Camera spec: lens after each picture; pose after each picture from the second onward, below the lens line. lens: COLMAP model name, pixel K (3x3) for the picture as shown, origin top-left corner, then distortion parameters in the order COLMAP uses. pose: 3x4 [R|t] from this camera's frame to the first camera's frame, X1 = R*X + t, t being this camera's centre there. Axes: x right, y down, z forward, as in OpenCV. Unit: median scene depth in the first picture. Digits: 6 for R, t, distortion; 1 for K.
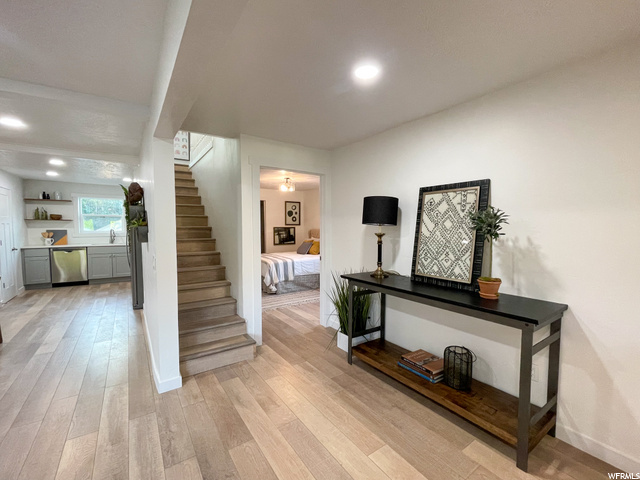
lens RADIAL K [[284.1, 0, 320.0], [0, 284.1, 240.0], [0, 0, 1]] dist [0.000668, -0.000022]
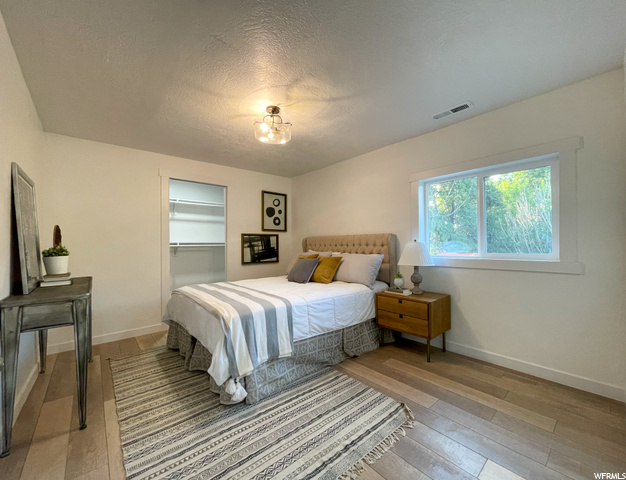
lens RADIAL K [[258.9, 0, 313.0], [0, 258.9, 240.0], [0, 0, 1]] dist [-0.001065, -0.000047]
pose [[0.995047, -0.002778, 0.099363, -0.079576], [0.010068, 0.997285, -0.072944, 0.008471], [-0.098890, 0.073583, 0.992374, 0.513552]]
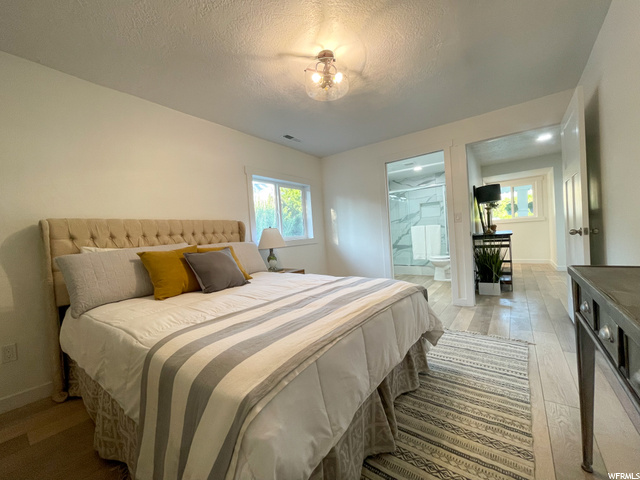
lens RADIAL K [[257.9, 0, 320.0], [0, 257.9, 240.0], [0, 0, 1]] dist [-0.001425, -0.000084]
pose [[-0.311070, -0.001851, 0.950385, -0.340317], [0.113291, 0.992796, 0.039015, -0.001747], [-0.943610, 0.119807, -0.308619, 0.929041]]
